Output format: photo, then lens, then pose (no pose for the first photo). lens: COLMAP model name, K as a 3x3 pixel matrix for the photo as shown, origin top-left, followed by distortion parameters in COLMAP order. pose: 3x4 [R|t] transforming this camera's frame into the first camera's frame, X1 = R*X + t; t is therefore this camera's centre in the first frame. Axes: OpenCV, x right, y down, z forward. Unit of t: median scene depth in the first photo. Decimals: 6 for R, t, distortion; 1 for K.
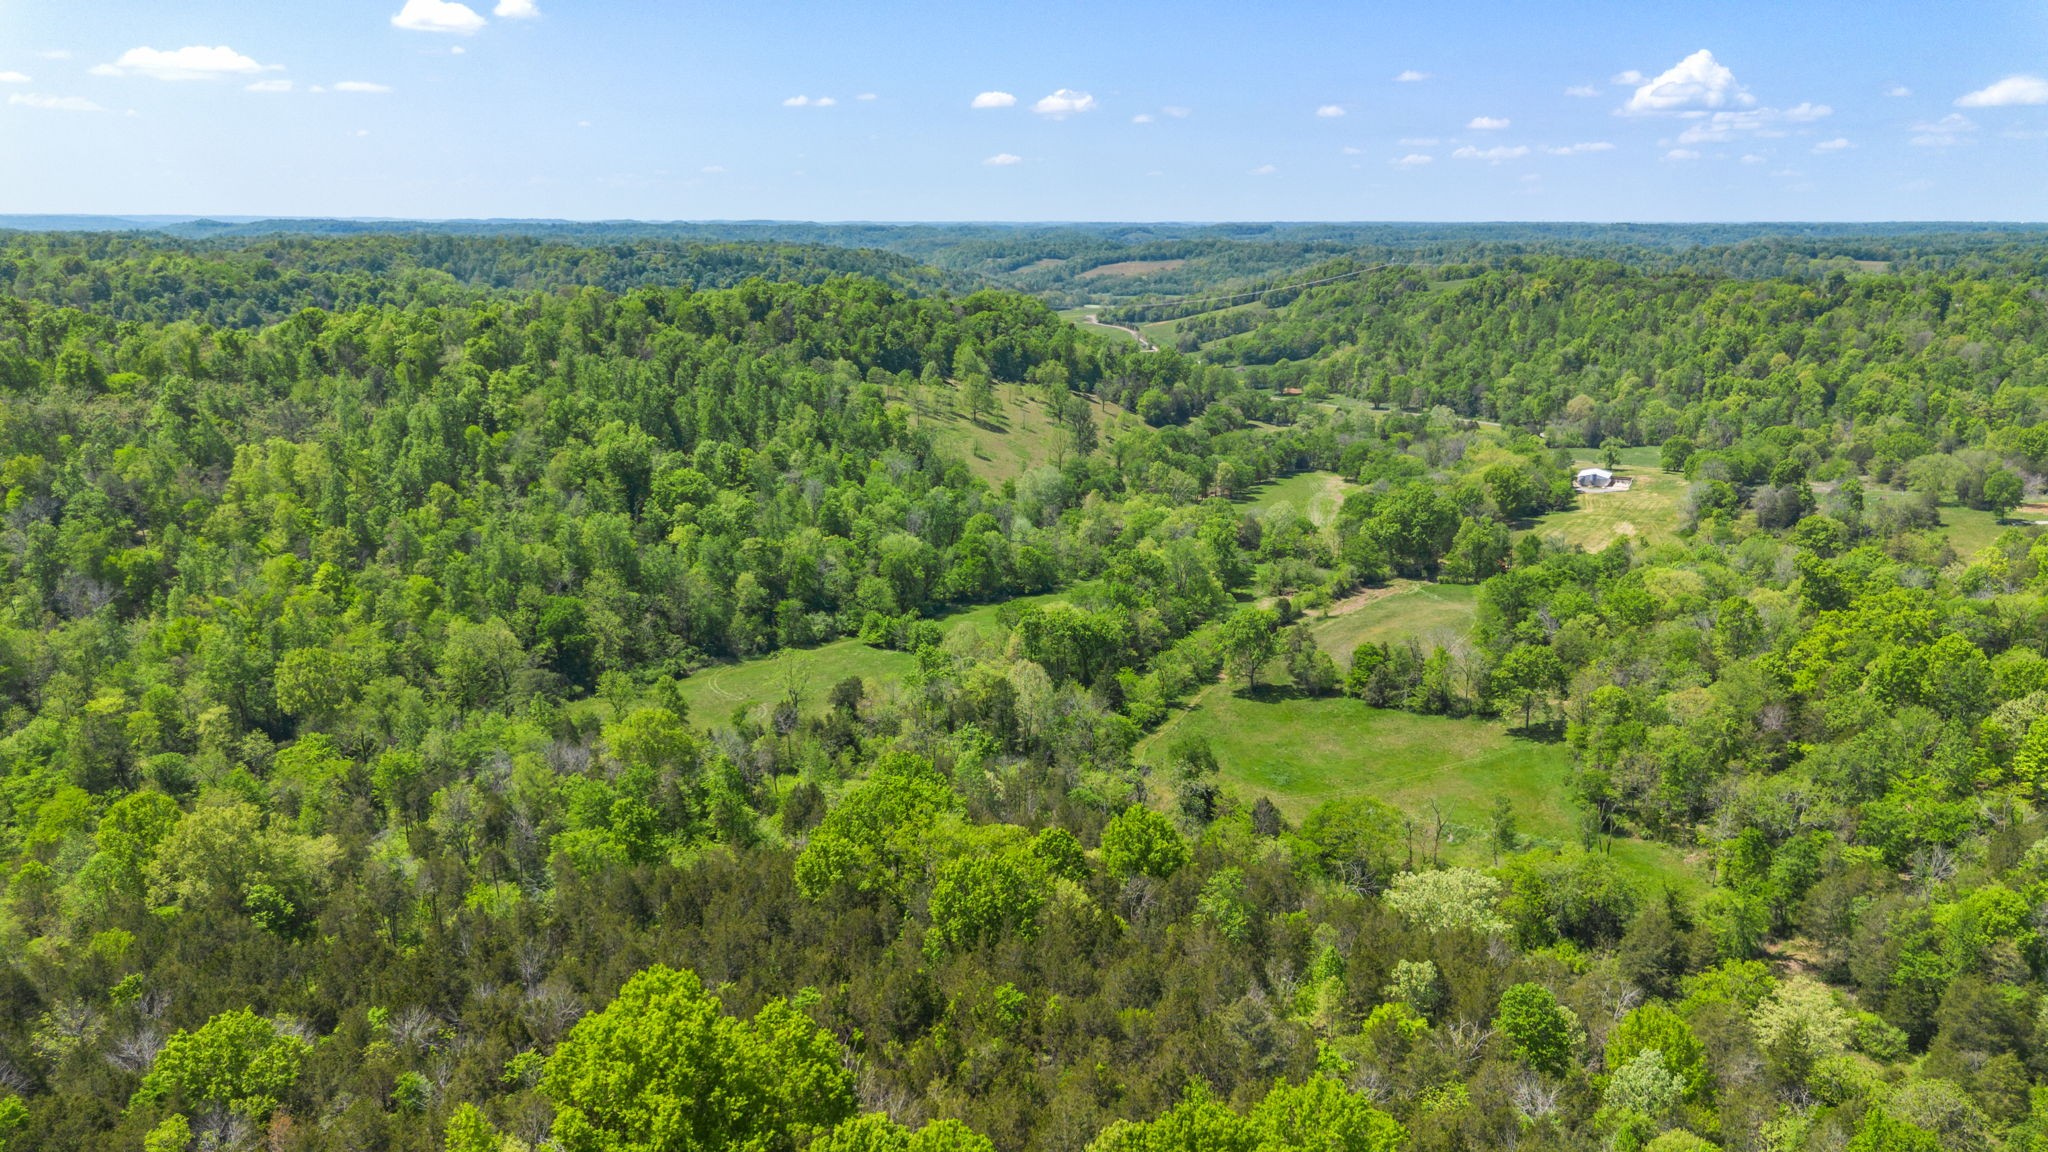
lens RADIAL K [[1448.0, 0, 1024.0], [0, 1448.0, 576.0], [0, 0, 1]] dist [0.069535, -0.063826]
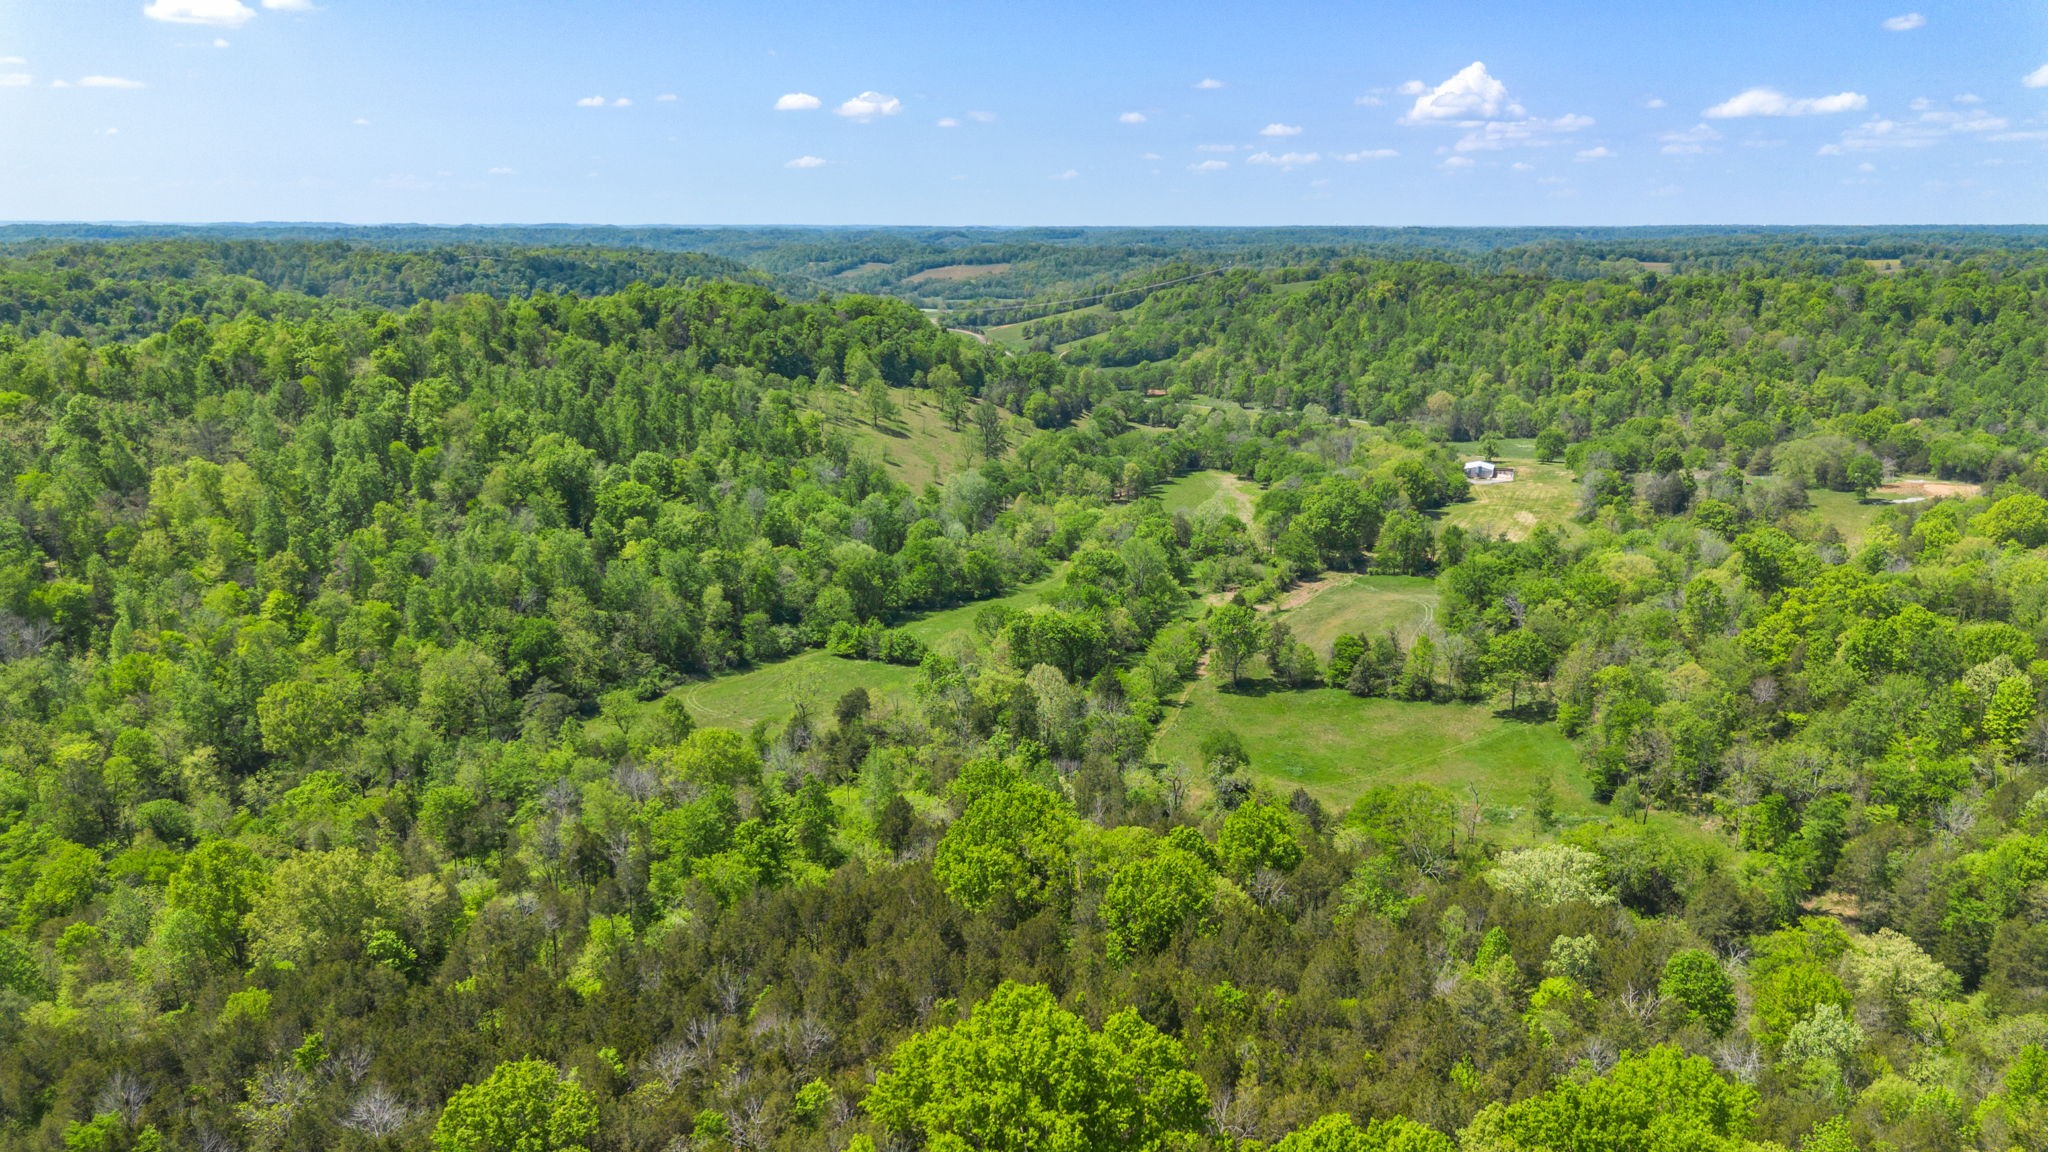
lens RADIAL K [[1448.0, 0, 1024.0], [0, 1448.0, 576.0], [0, 0, 1]] dist [0.069535, -0.063826]
pose [[0.991537, -0.032184, 0.125774, -0.057617], [0.032498, 0.999472, -0.000445, -0.001126], [-0.125693, 0.004528, 0.992059, 0.003408]]
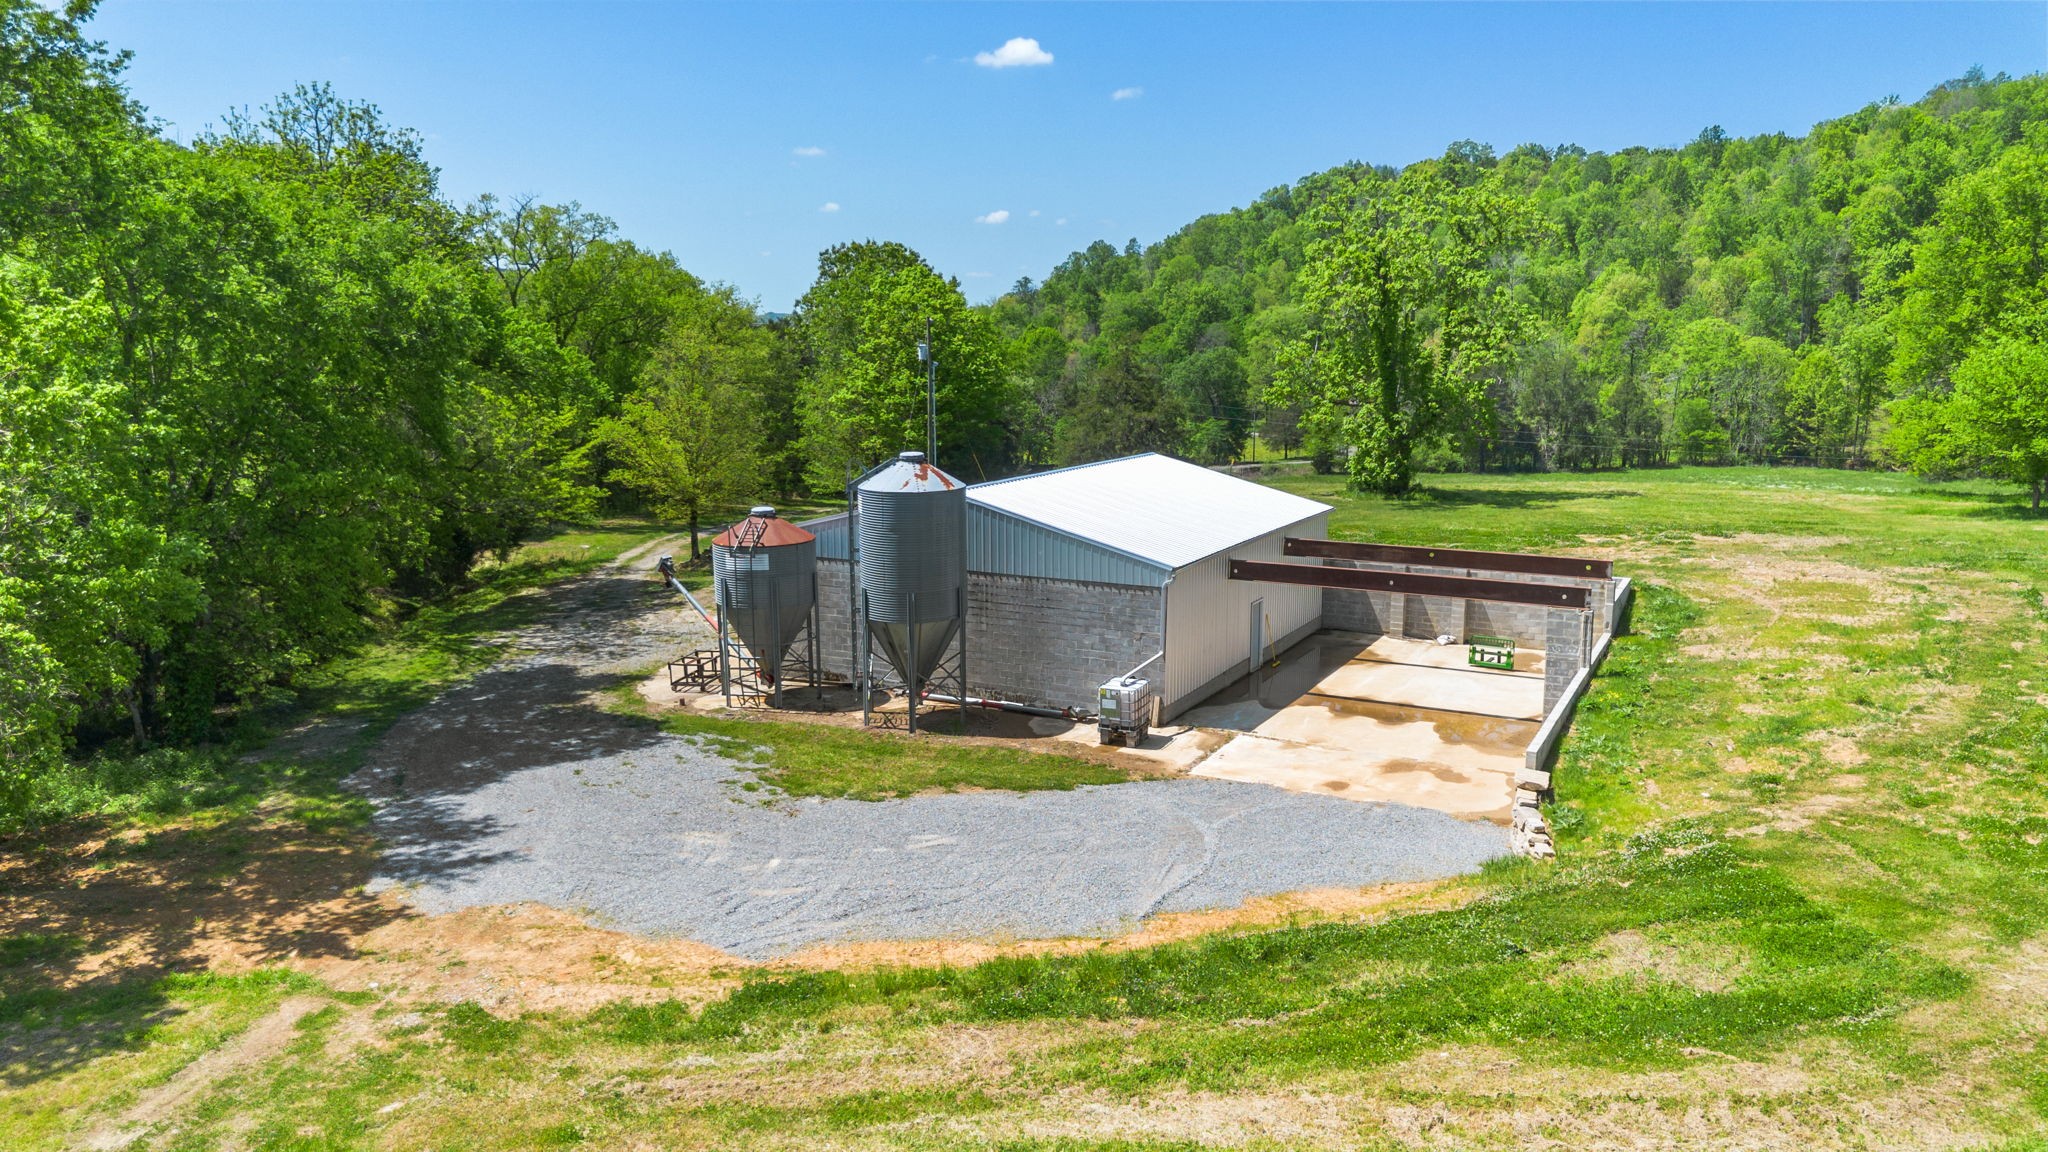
lens RADIAL K [[1449.8, 0, 1023.6], [0, 1449.8, 602.8], [0, 0, 1]] dist [0.047242, -0.056516]
pose [[0.999997, -0.001023, -0.002137, 0.334142], [0.000901, 0.998409, -0.056388, -0.052998], [0.002191, 0.056385, 0.998407, 0.801870]]
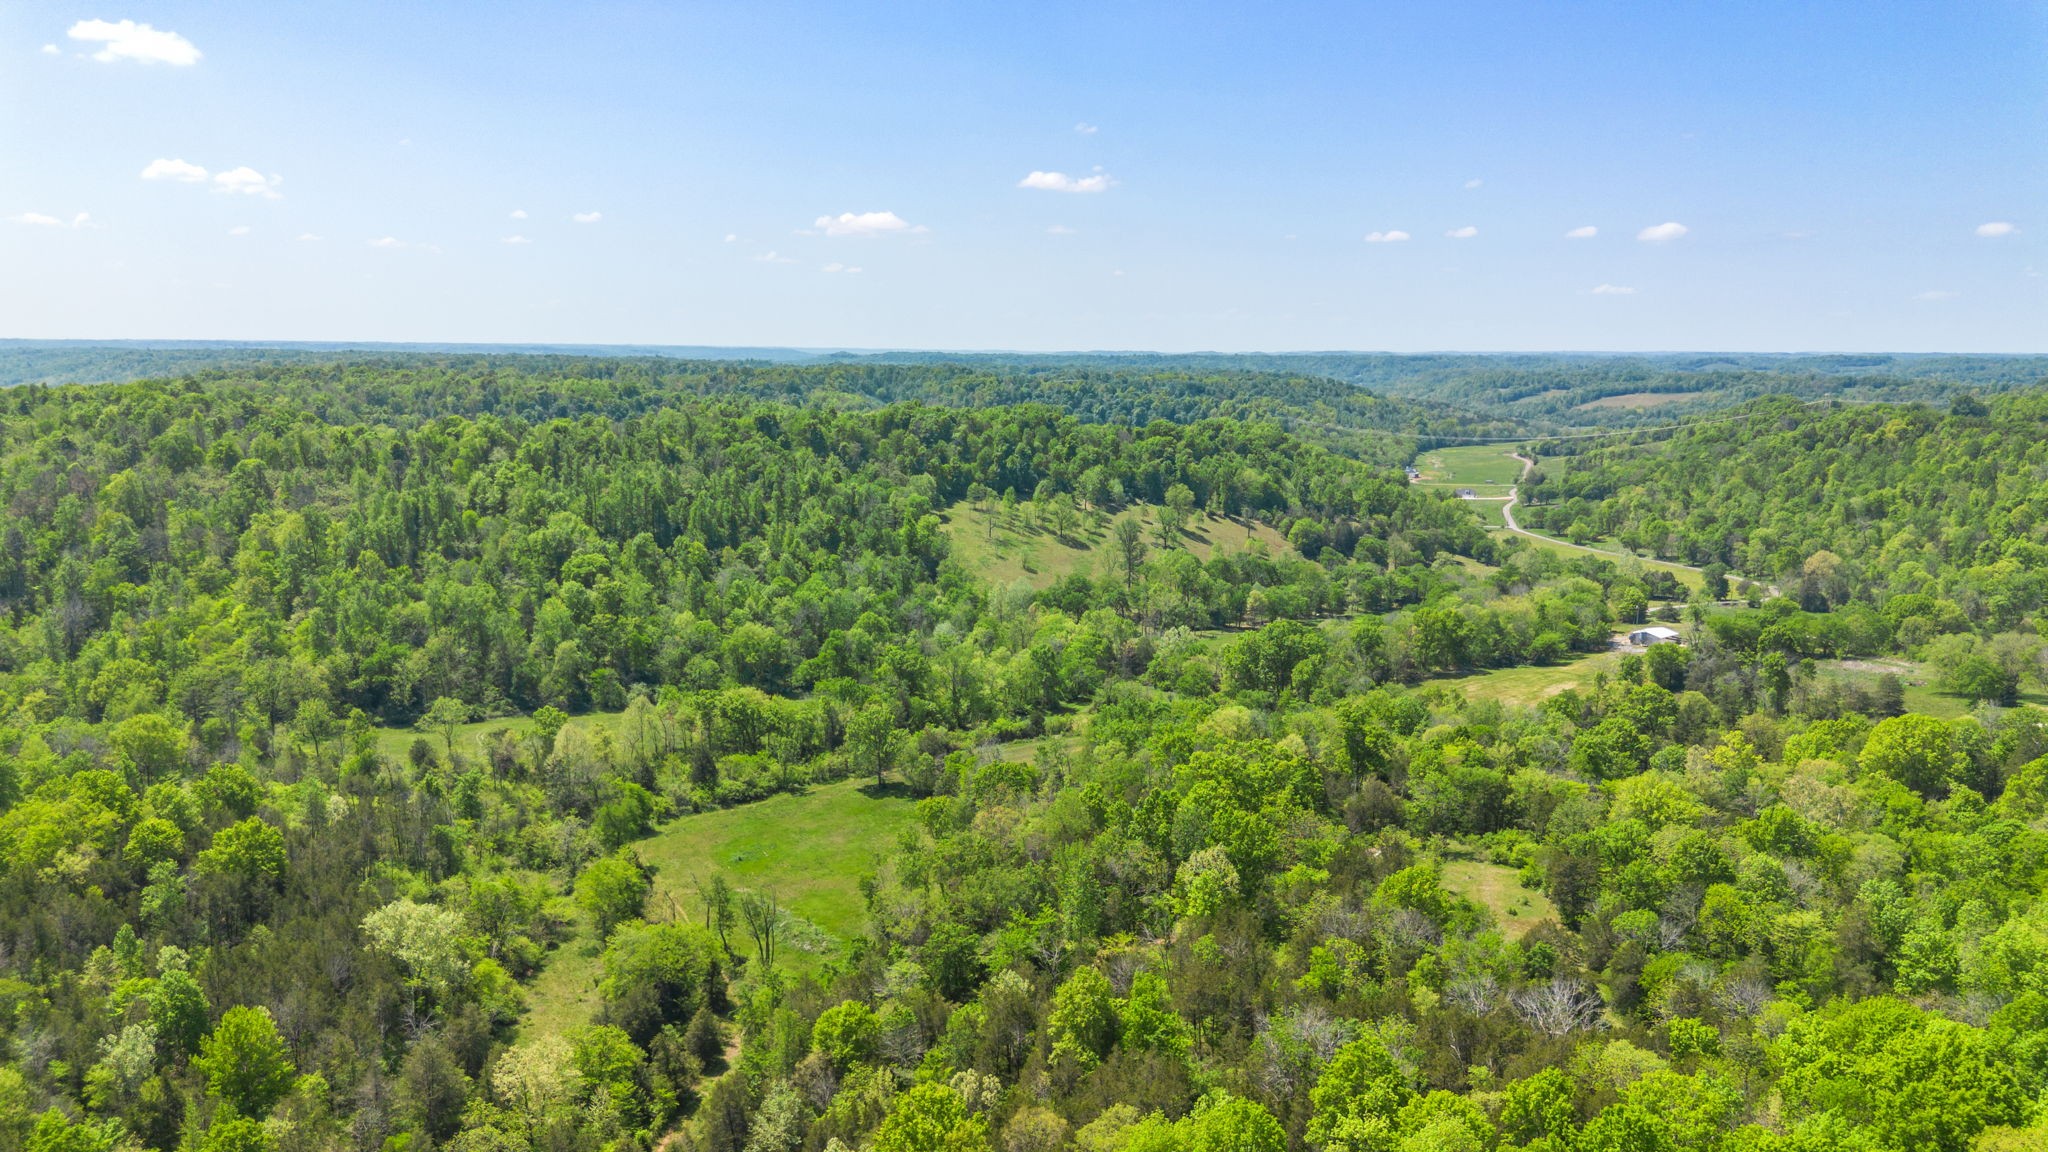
lens RADIAL K [[1448.0, 0, 1024.0], [0, 1448.0, 576.0], [0, 0, 1]] dist [0.069535, -0.063826]
pose [[0.921515, 0.064079, -0.383020, 0.323213], [-0.096671, 0.993096, -0.066439, -0.006467], [0.376118, 0.098251, 0.921348, 0.026377]]
